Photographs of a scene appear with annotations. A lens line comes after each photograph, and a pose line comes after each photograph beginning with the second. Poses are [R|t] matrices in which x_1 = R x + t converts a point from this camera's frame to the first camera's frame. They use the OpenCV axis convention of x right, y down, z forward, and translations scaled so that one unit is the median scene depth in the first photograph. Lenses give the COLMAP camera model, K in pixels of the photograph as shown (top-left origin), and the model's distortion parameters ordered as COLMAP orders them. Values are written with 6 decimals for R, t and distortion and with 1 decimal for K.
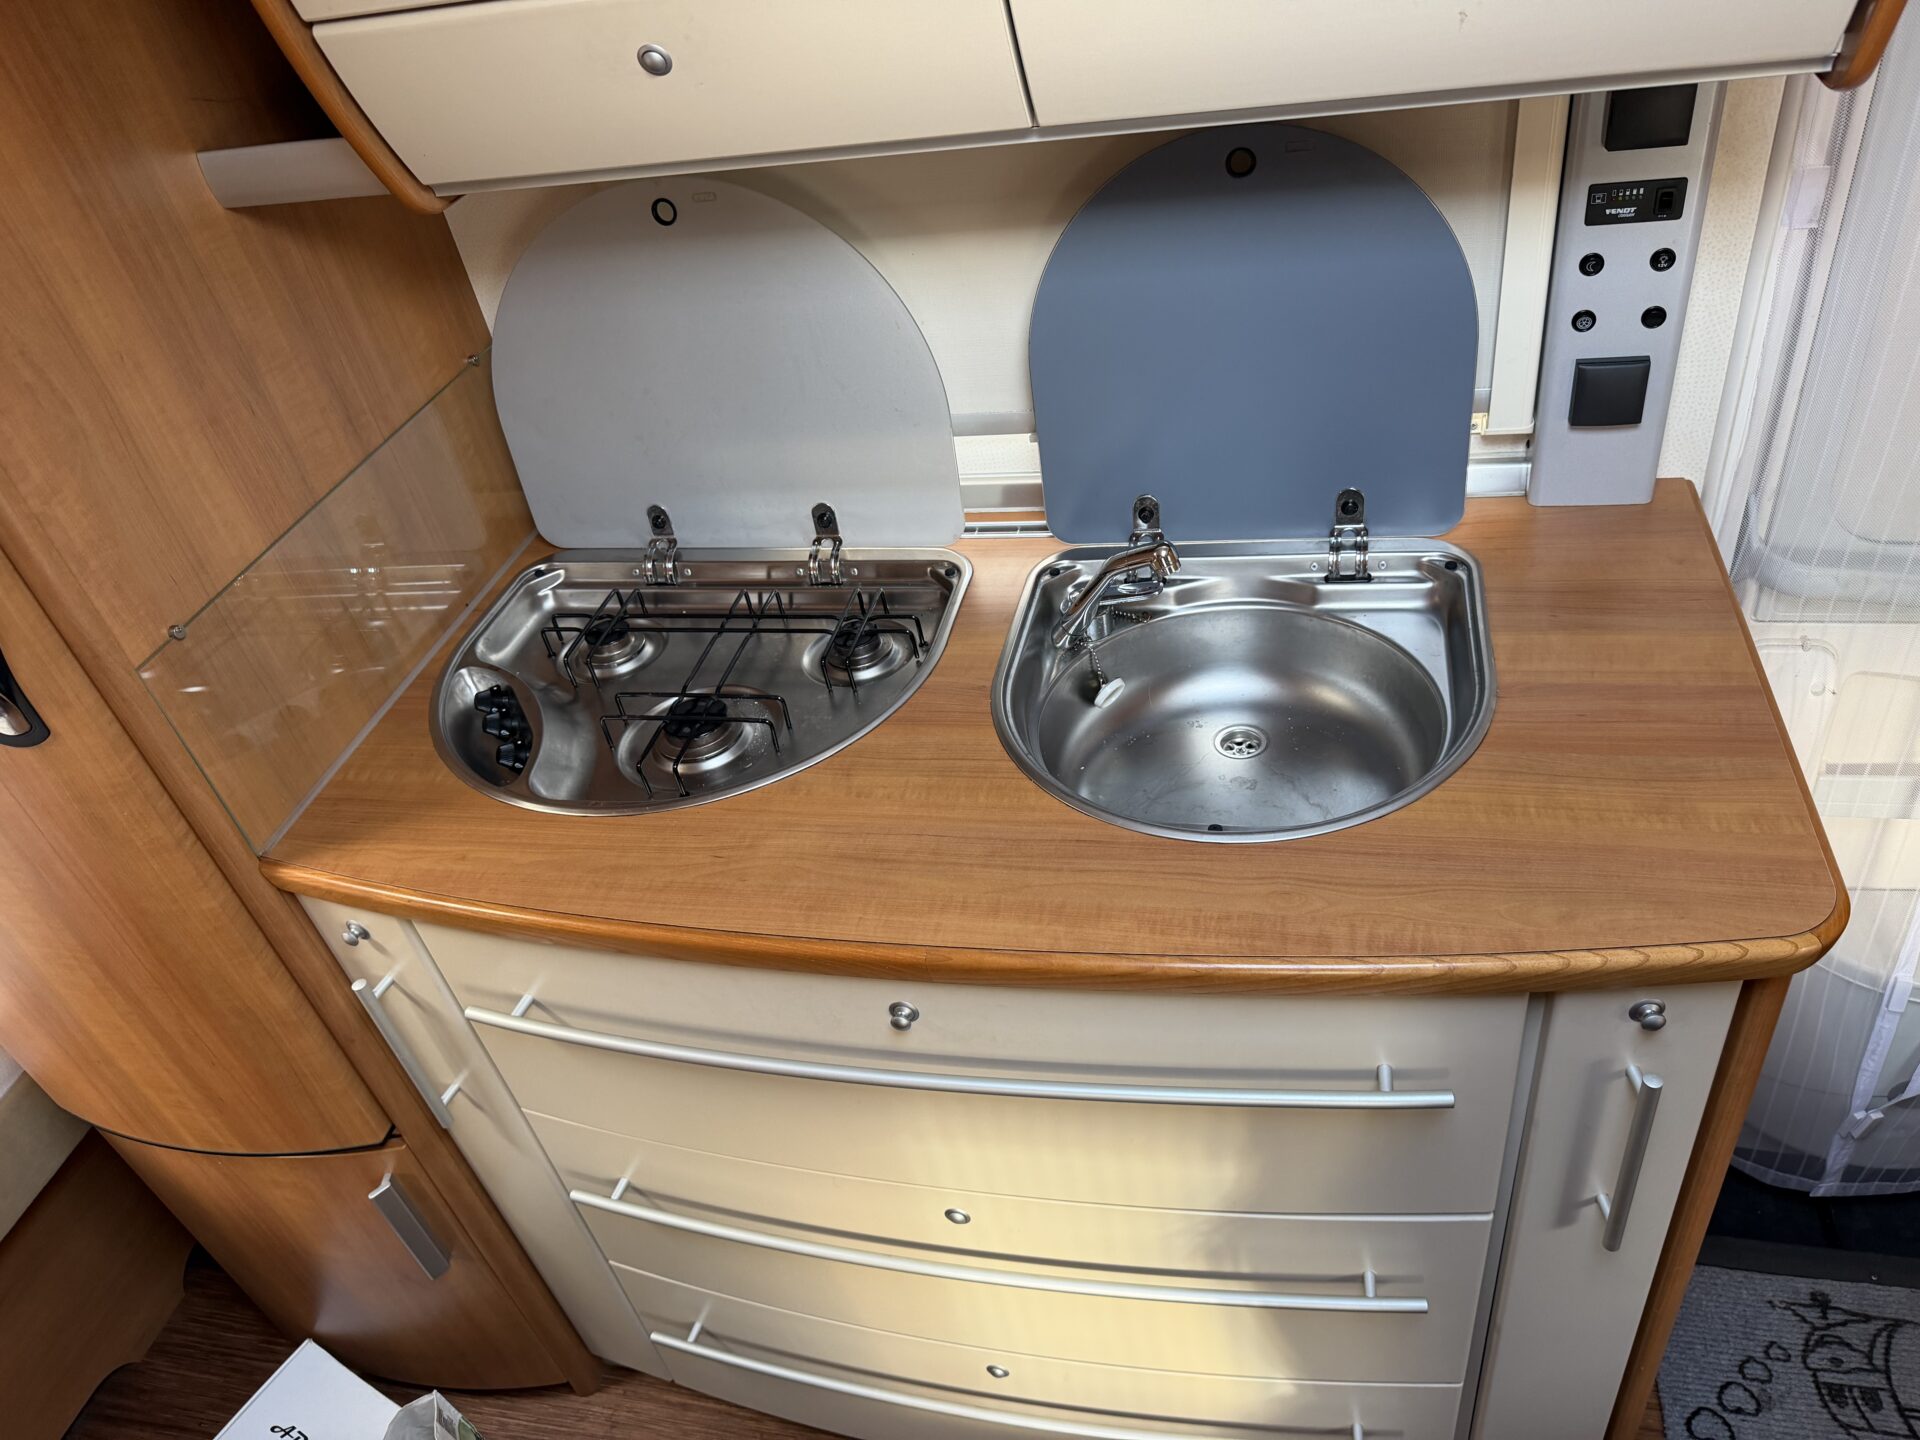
lens RADIAL K [[1354.9, 0, 960.0], [0, 1354.9, 720.0], [0, 0, 1]] dist [-0.008610, -0.007601]
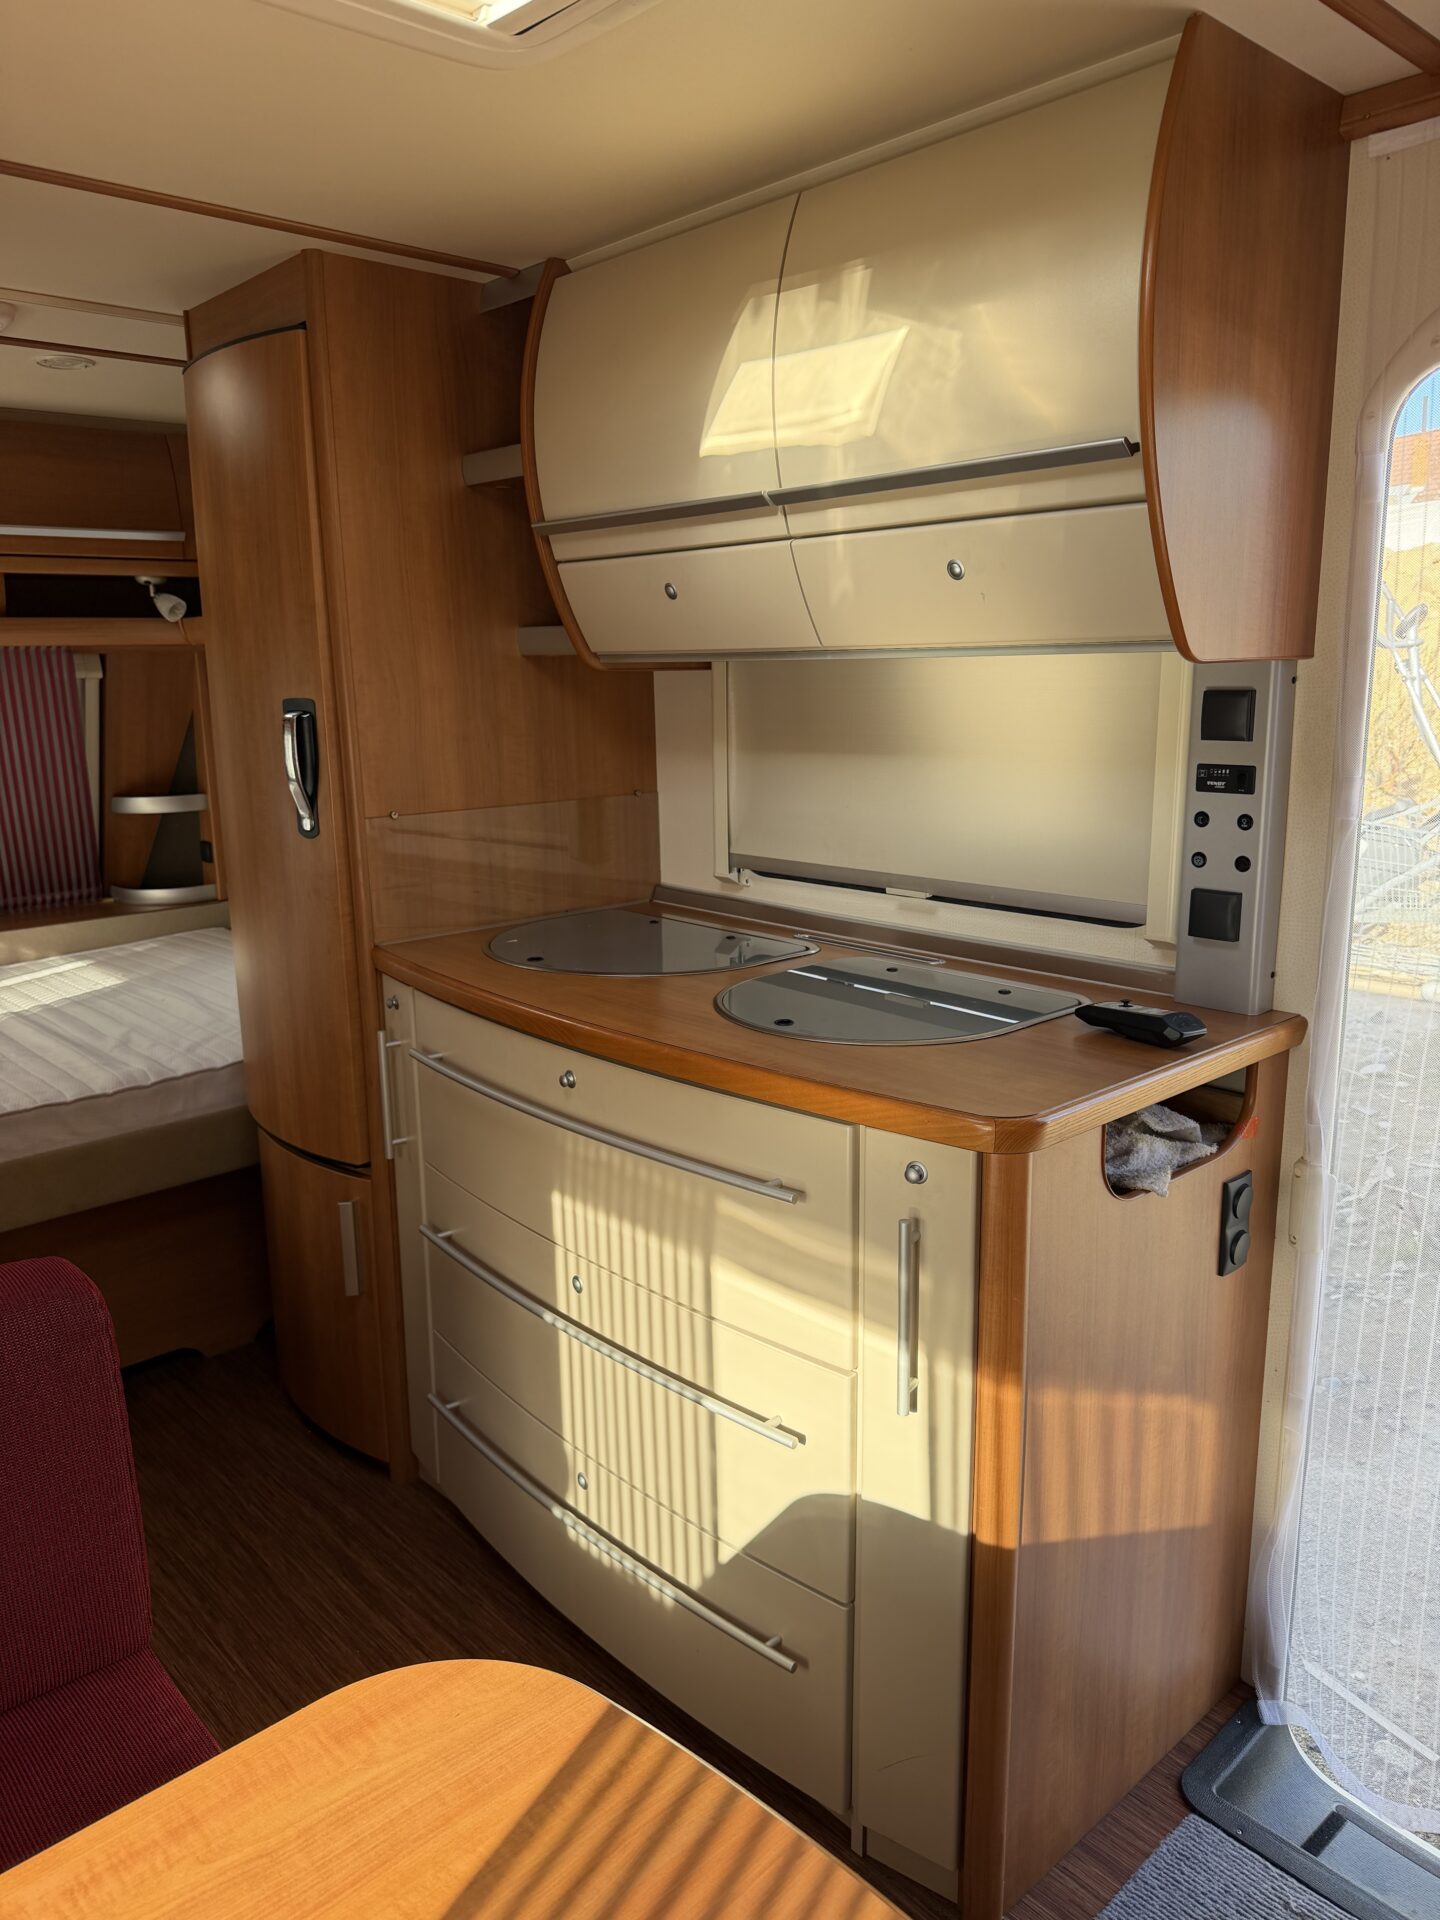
lens RADIAL K [[1409.8, 0, 720.0], [0, 1409.8, 960.0], [0, 0, 1]] dist [0.000084, -0.004298]
pose [[0.804257, 0.248530, -0.539818, 0.696361], [-0.444382, 0.854620, -0.268606, 0.327517], [0.394583, 0.455913, 0.797777, -0.260228]]
